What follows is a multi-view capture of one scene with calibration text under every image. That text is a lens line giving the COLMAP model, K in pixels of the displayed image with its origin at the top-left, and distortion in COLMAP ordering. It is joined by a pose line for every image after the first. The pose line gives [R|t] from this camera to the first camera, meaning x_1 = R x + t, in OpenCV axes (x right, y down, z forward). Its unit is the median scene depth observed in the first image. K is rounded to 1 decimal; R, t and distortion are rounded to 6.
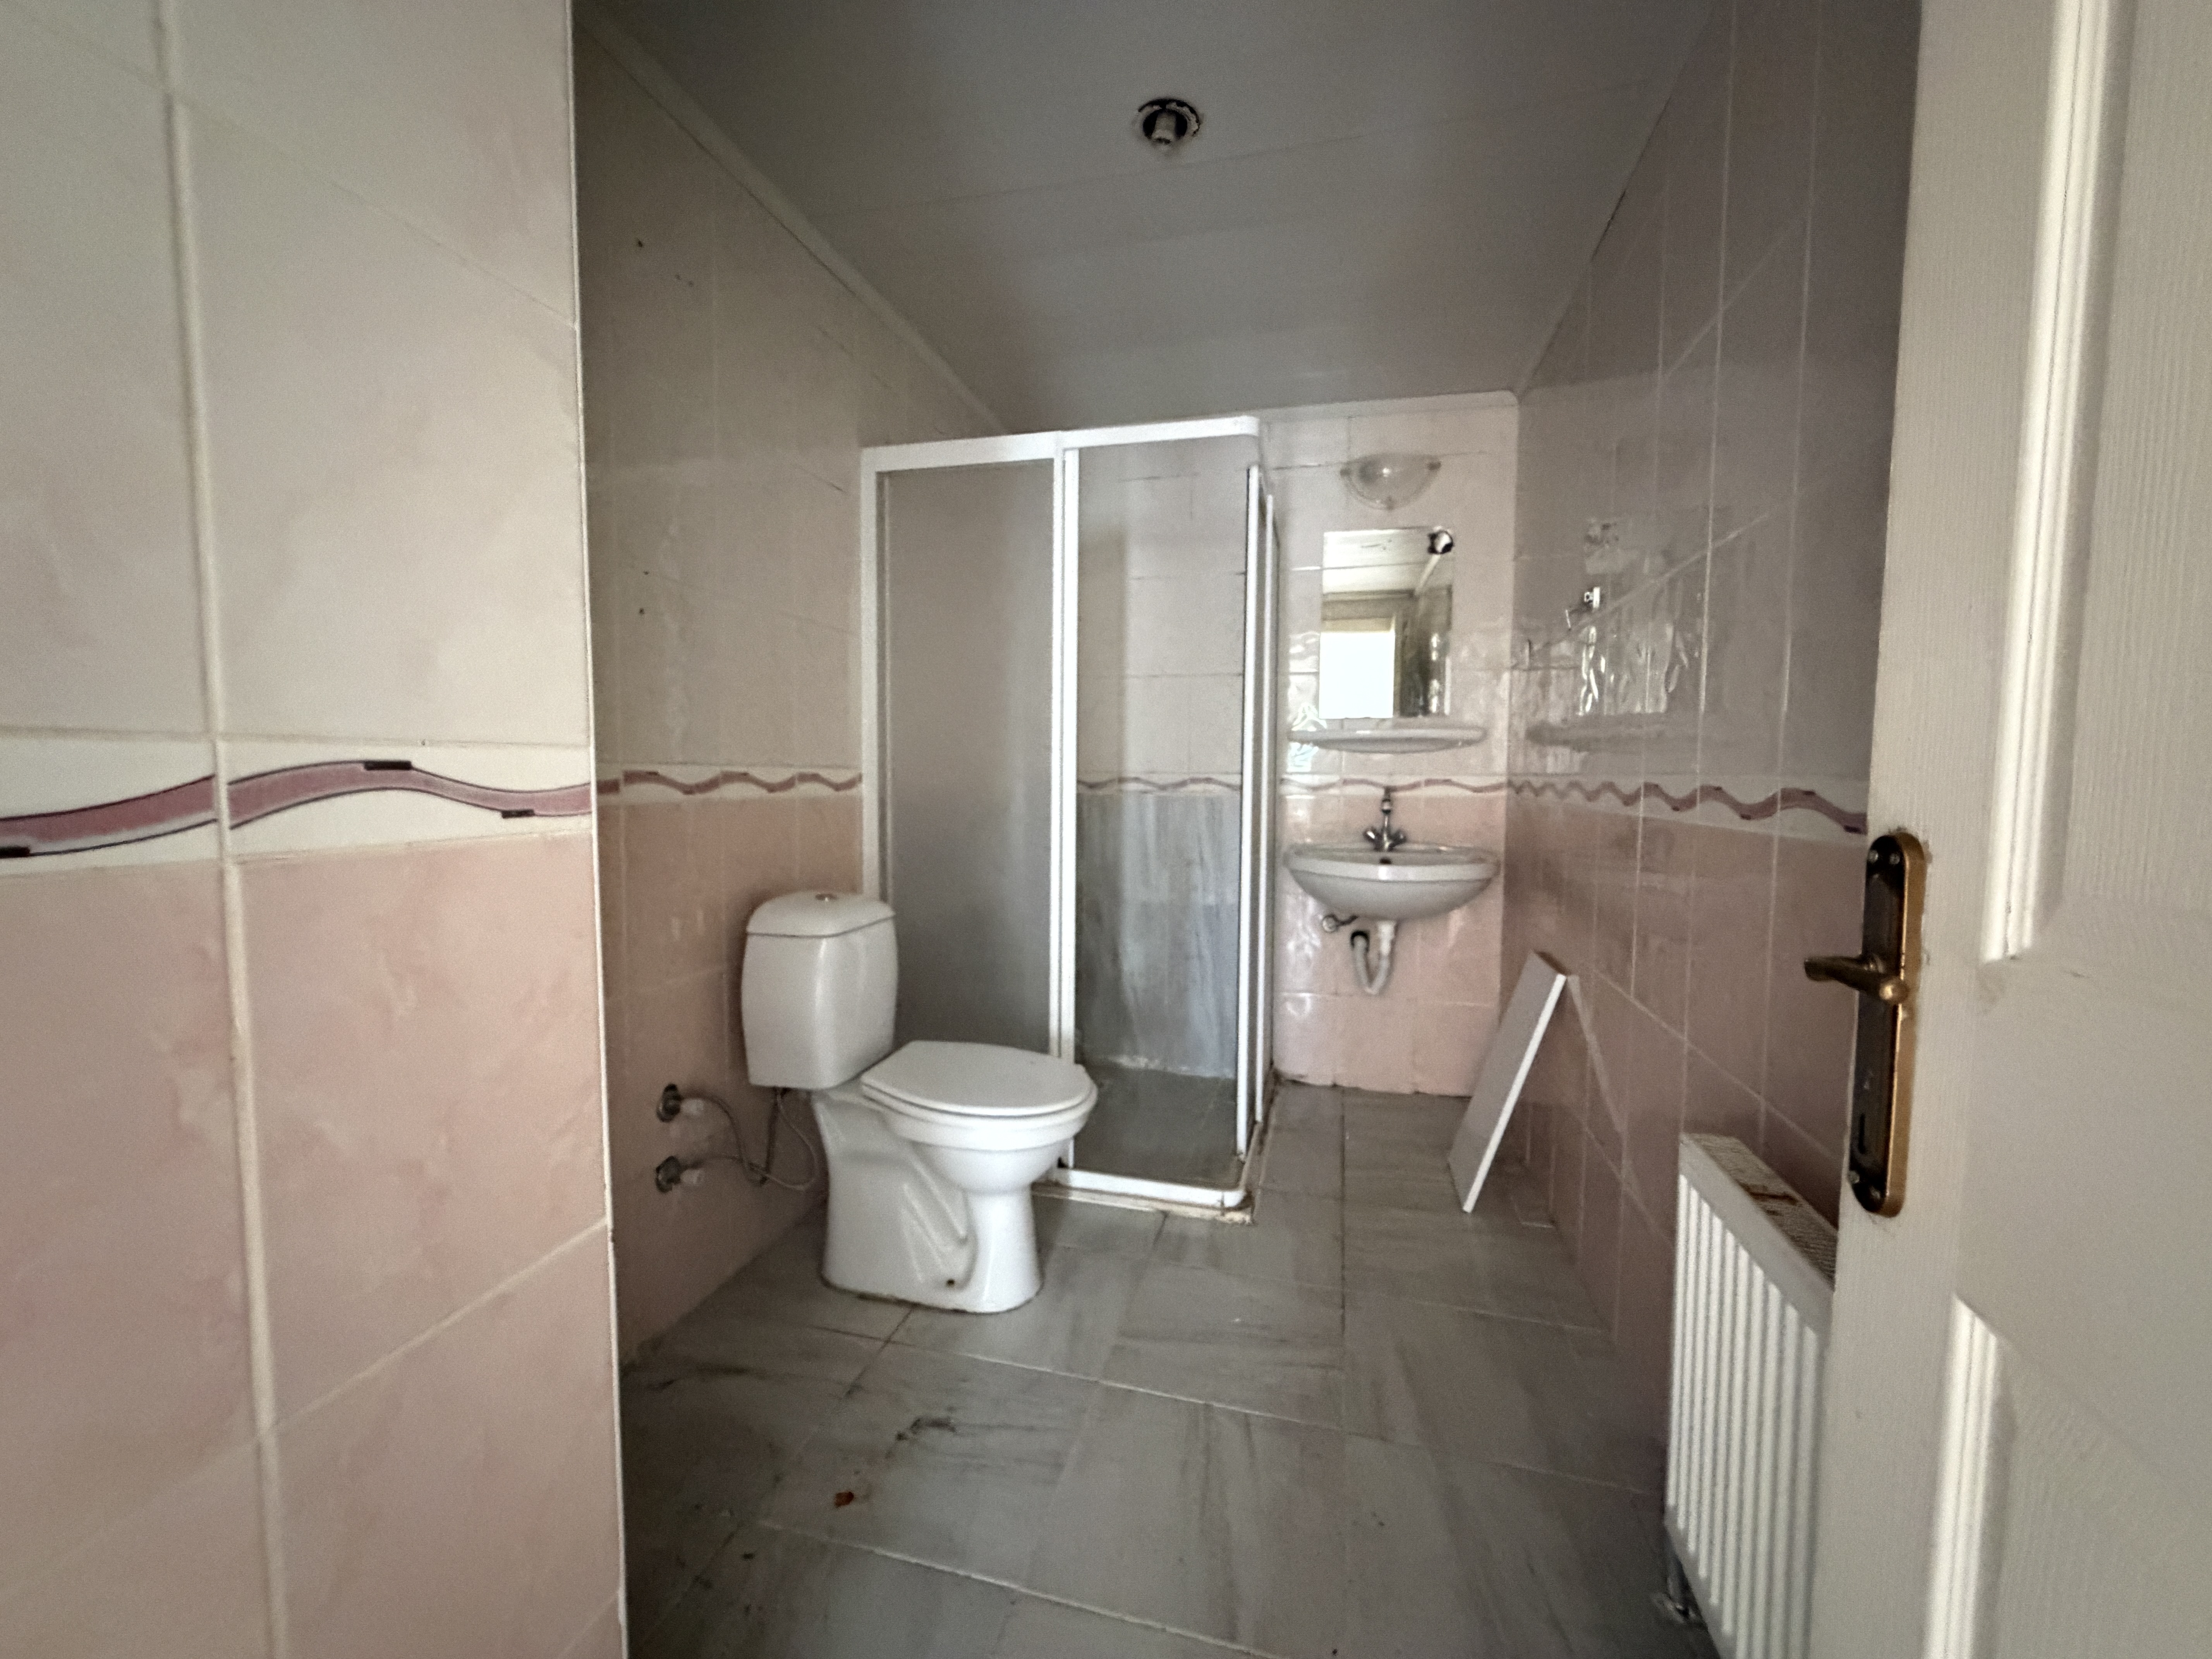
lens RADIAL K [[887.6, 0, 1102.4], [0, 887.6, 834.8], [0, 0, 1]] dist [0.001656, -0.000039]
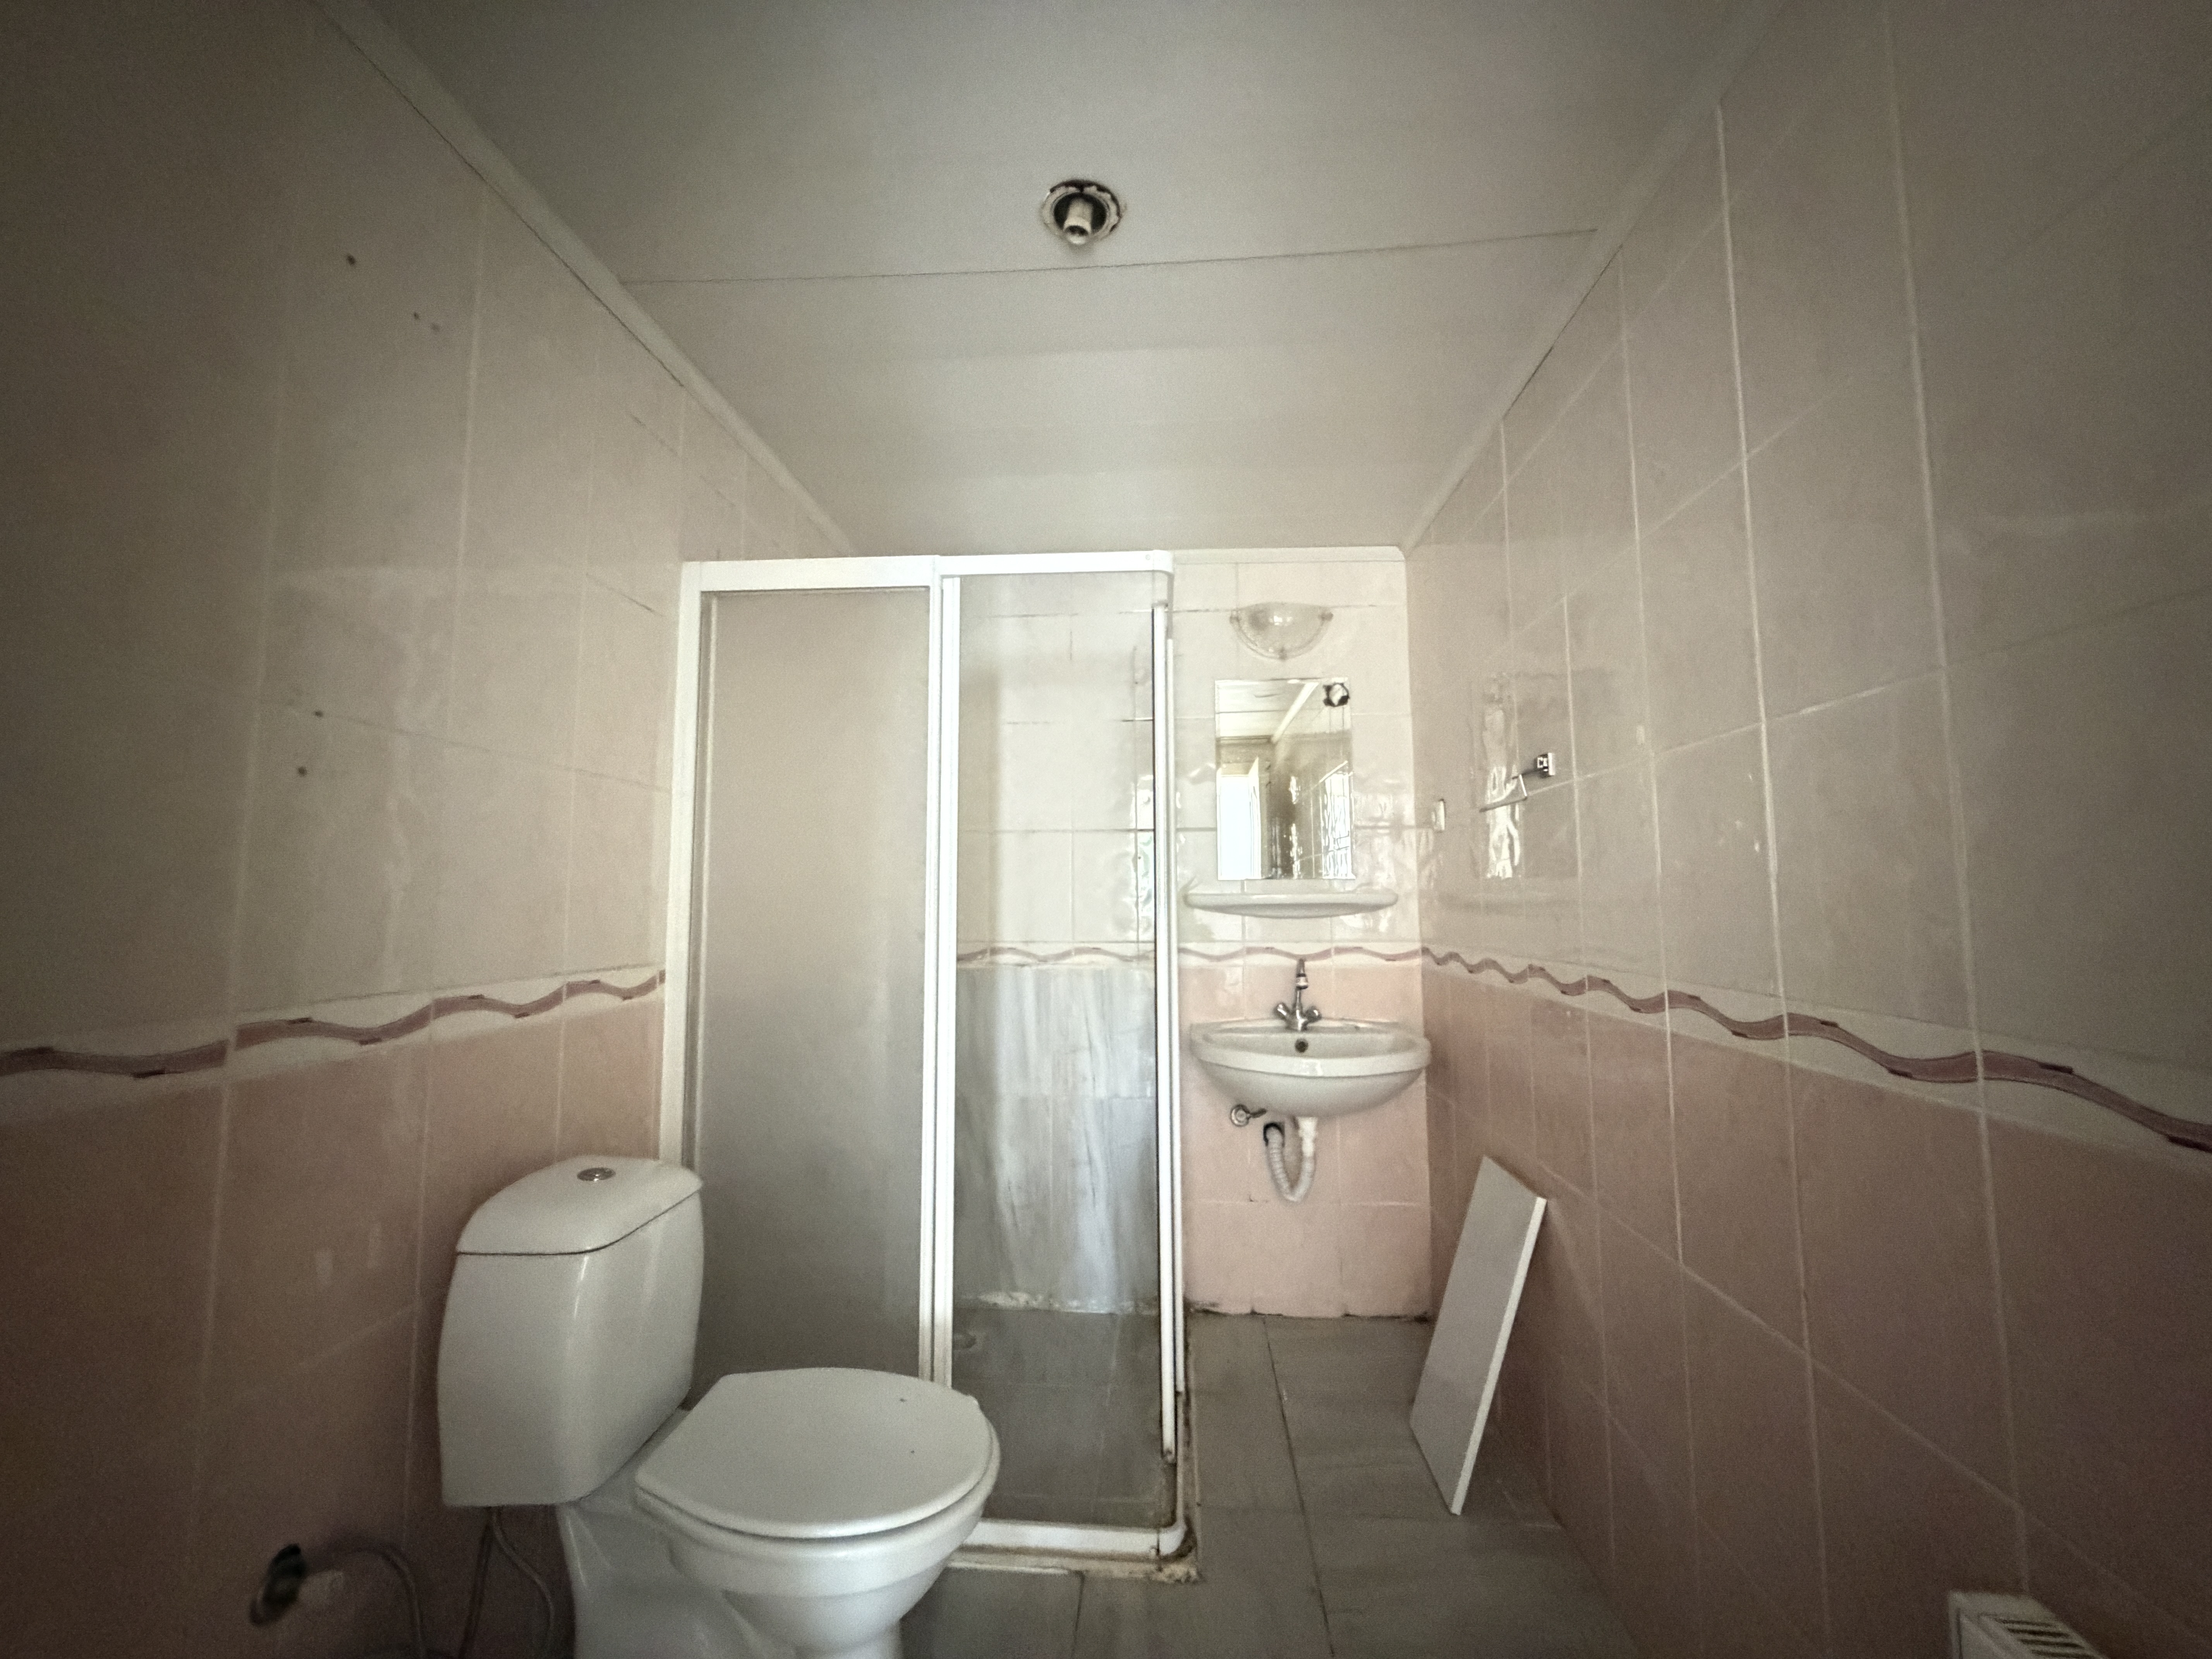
lens RADIAL K [[887.6, 0, 1102.4], [0, 887.6, 834.8], [0, 0, 1]] dist [0.001656, -0.000039]
pose [[0.983653, 0.001480, 0.180070, -0.040967], [0.024566, 0.989515, -0.142328, -0.065935], [-0.178392, 0.144424, 0.973303, 0.181368]]
